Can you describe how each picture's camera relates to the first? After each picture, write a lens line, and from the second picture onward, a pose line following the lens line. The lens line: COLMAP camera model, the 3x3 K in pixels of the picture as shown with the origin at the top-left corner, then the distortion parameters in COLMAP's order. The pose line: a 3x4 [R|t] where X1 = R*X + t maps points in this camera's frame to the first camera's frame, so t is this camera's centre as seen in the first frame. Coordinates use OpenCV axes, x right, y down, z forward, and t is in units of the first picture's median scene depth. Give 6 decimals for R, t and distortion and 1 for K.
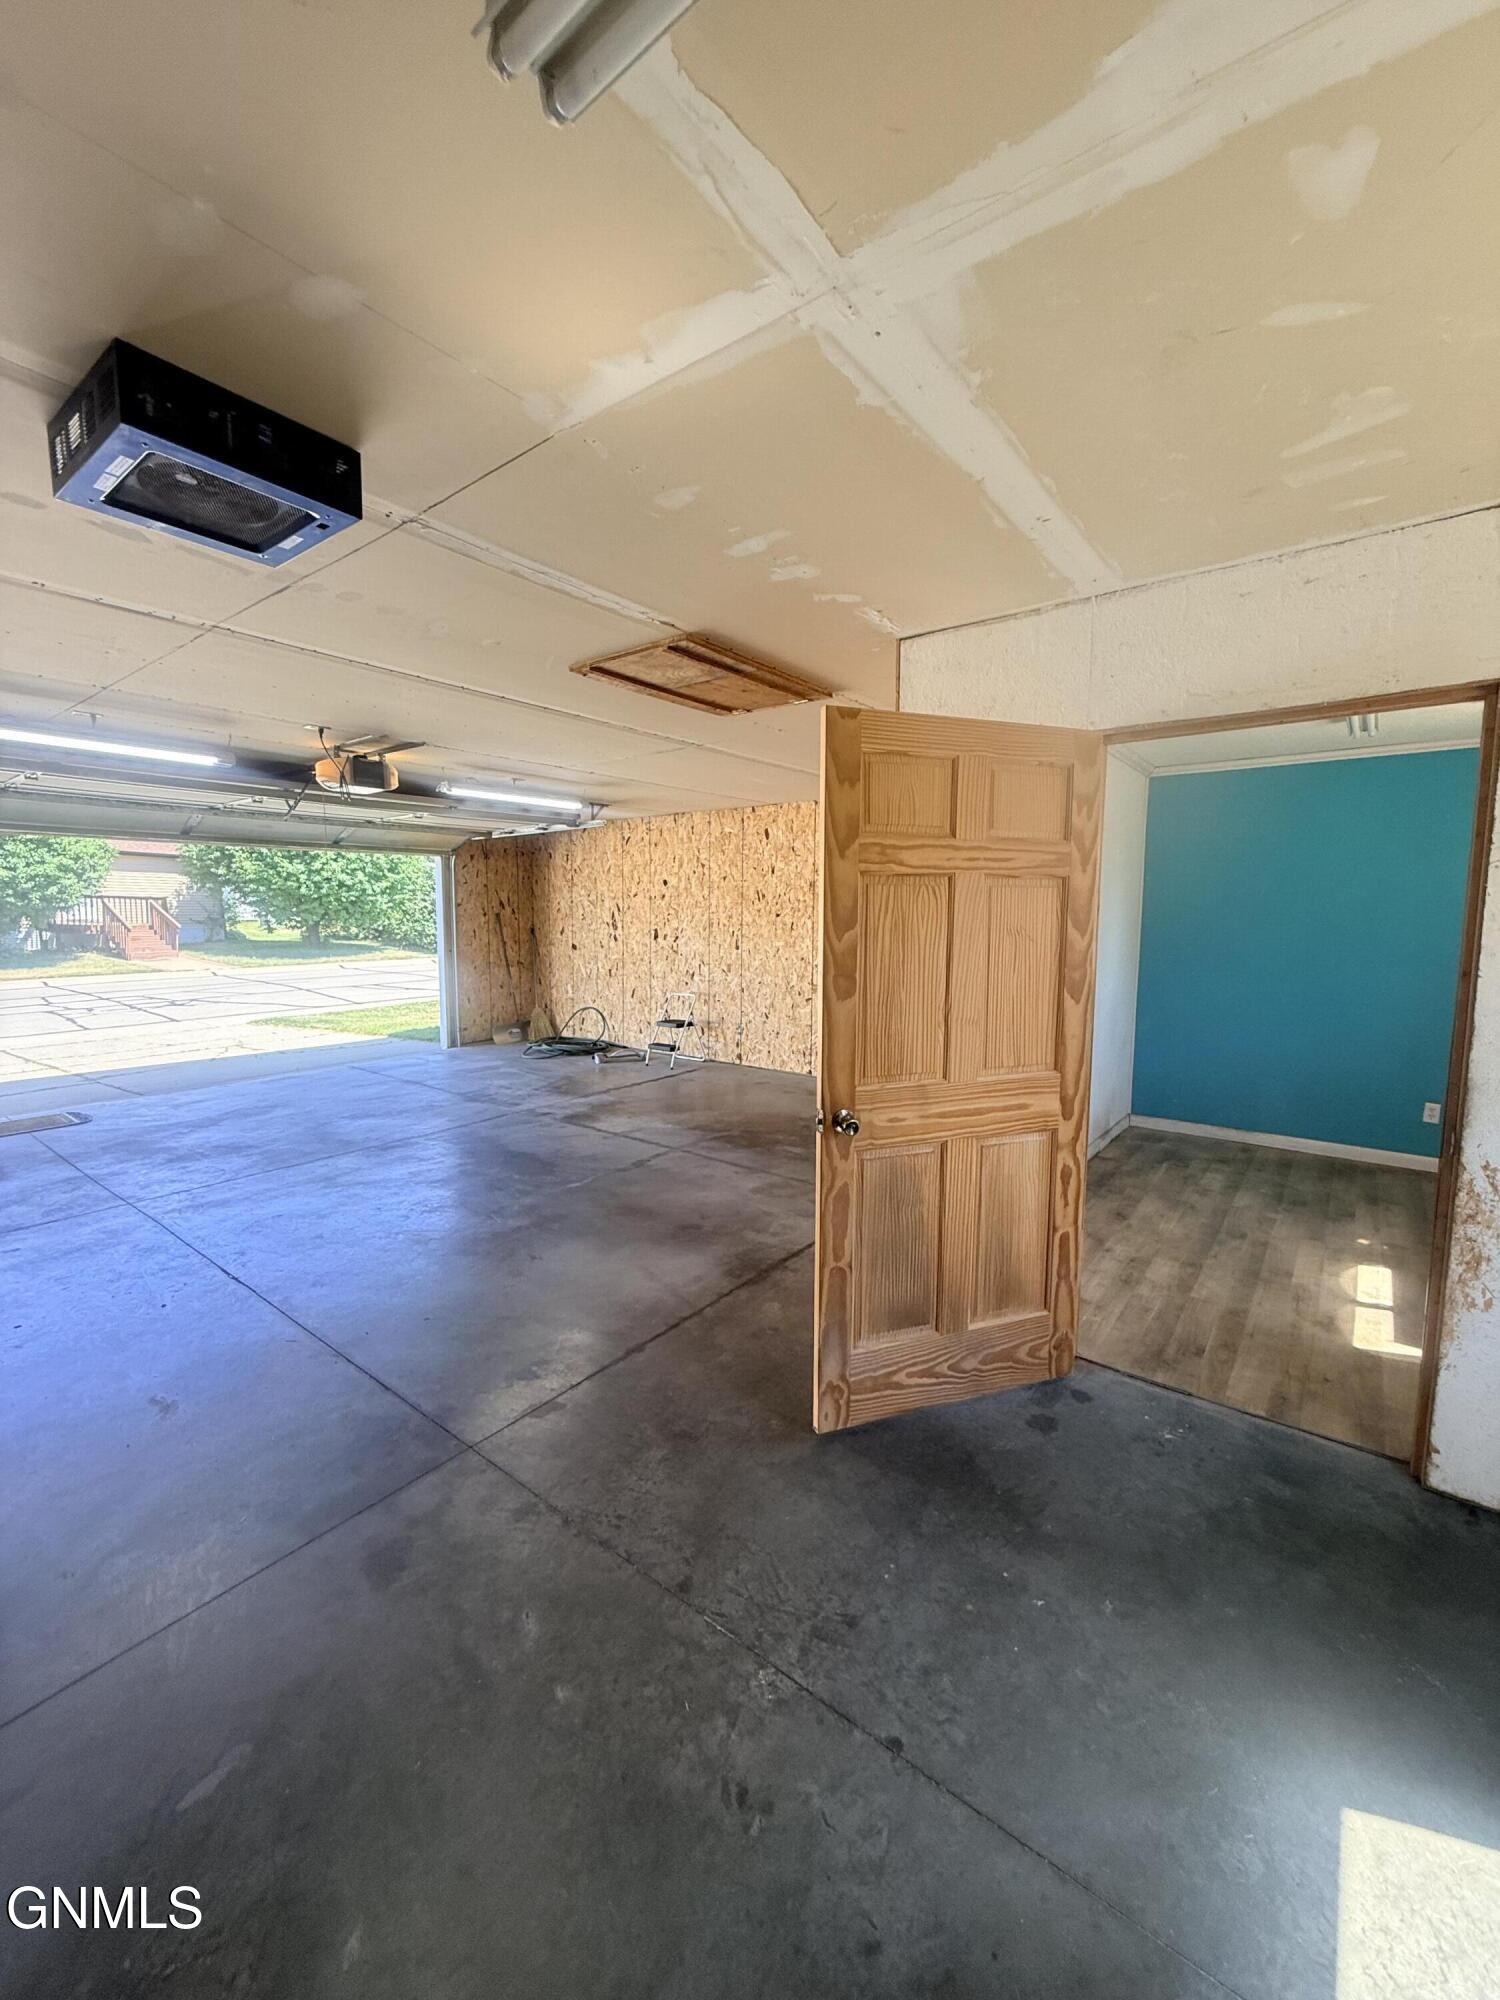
lens RADIAL K [[797.9, 0, 753.3], [0, 797.9, 998.7], [0, 0, 1]] dist [-0.000411, -0.000097]
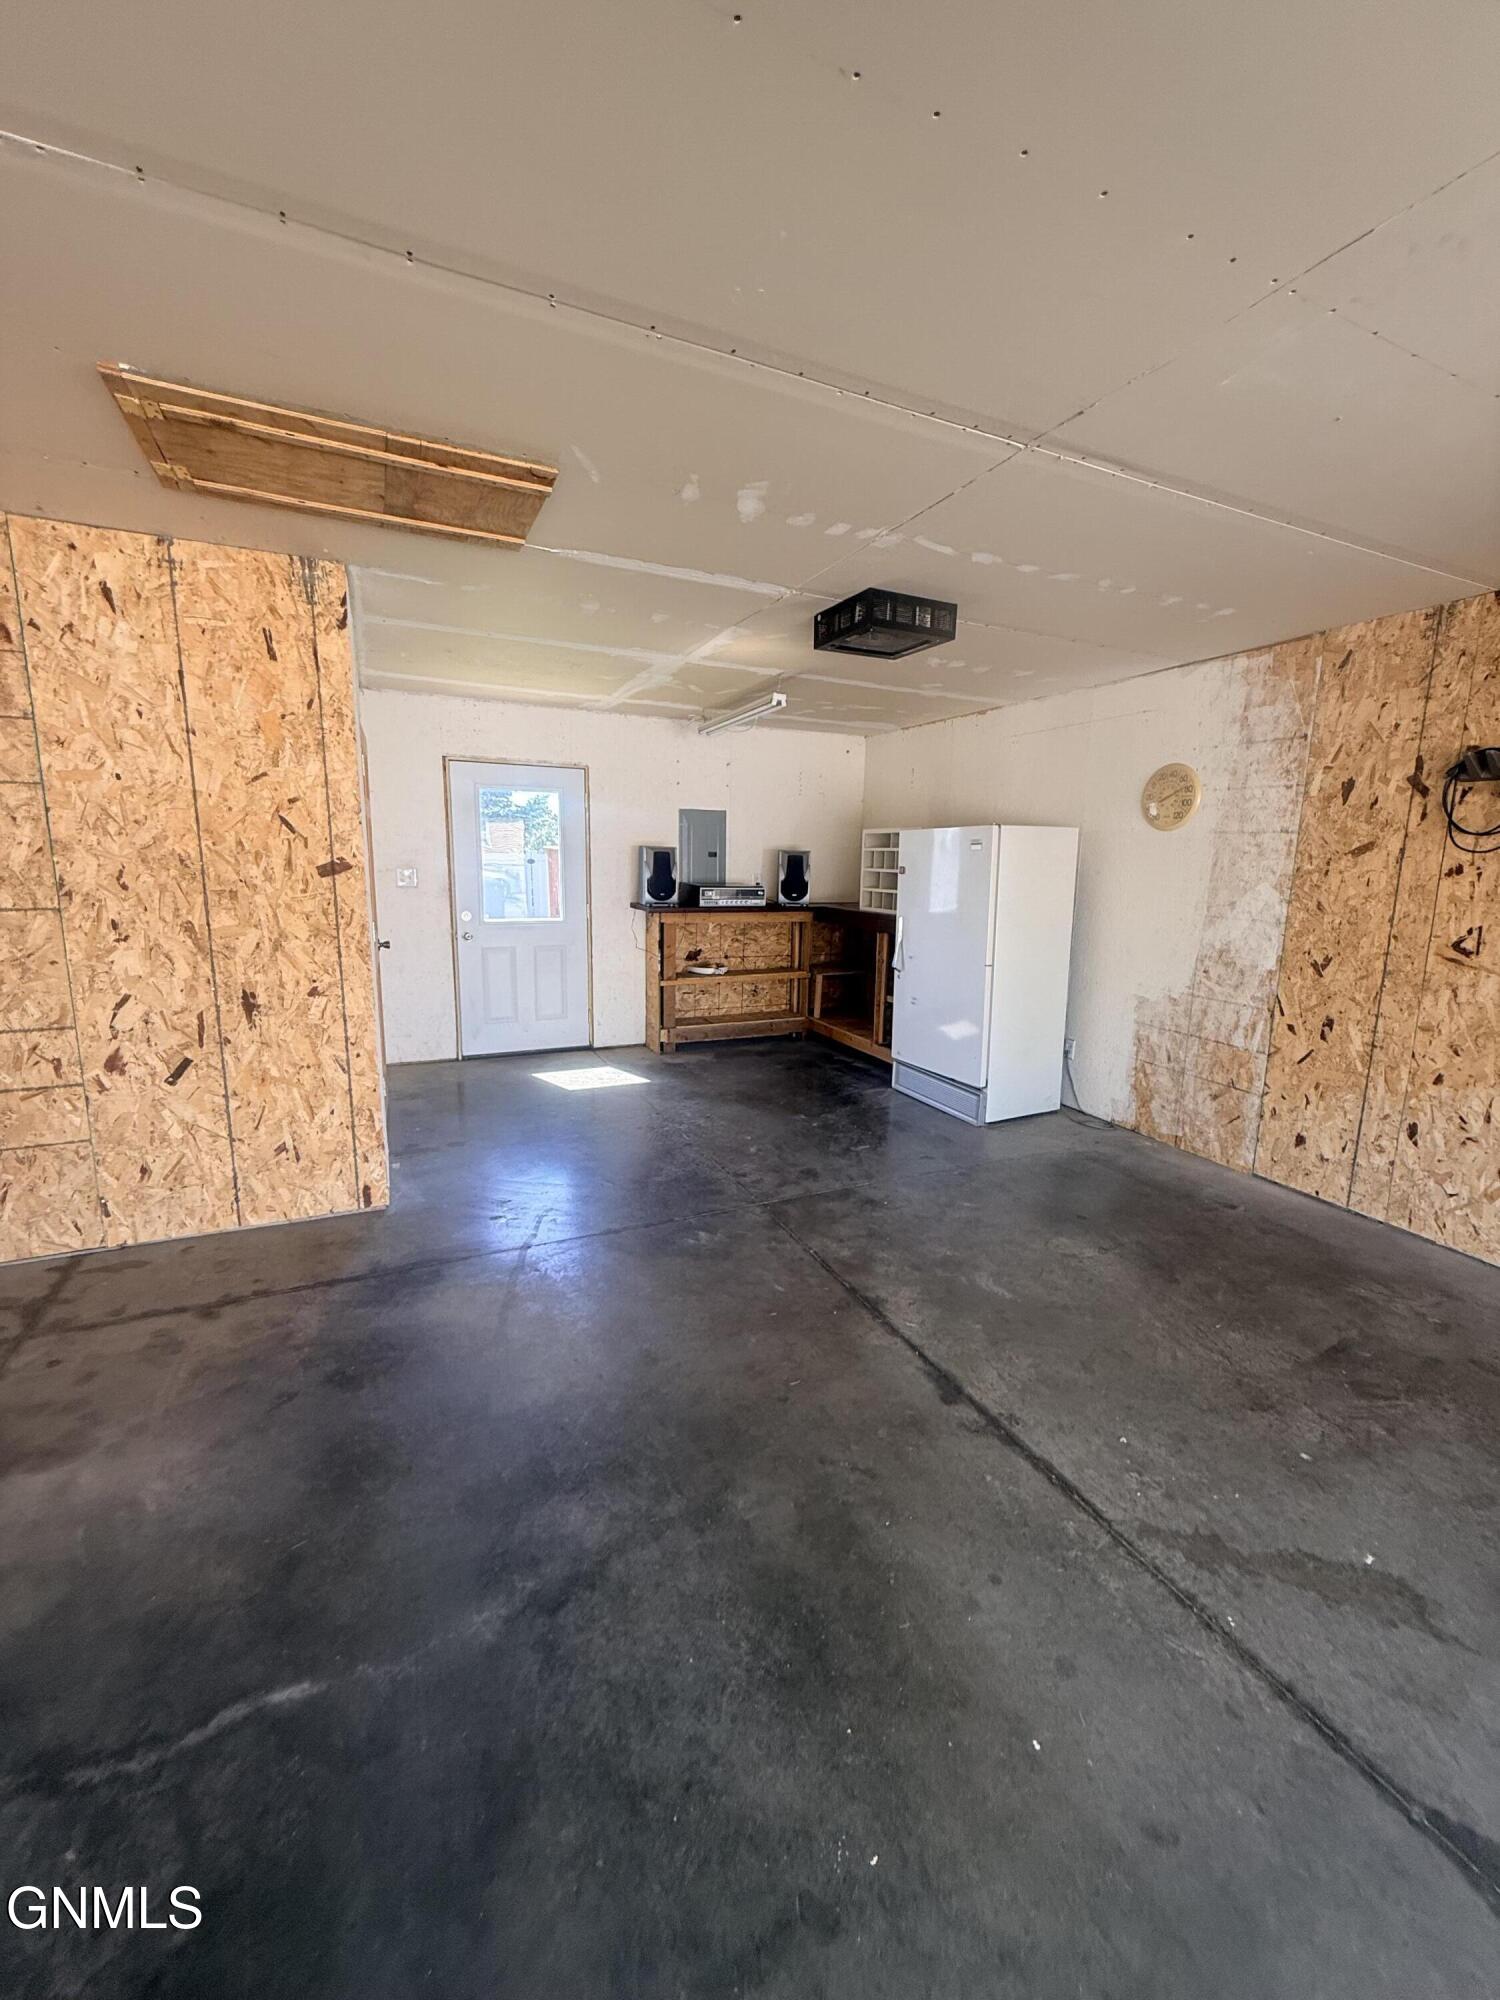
lens RADIAL K [[797.9, 0, 749.3], [0, 797.9, 1001.6], [0, 0, 1]] dist [-0.000411, -0.000097]
pose [[-0.891218, -0.096467, 0.443198, -1.001892], [0.024053, 0.965695, 0.258563, -0.205332], [-0.452937, 0.241097, -0.858324, 2.295015]]
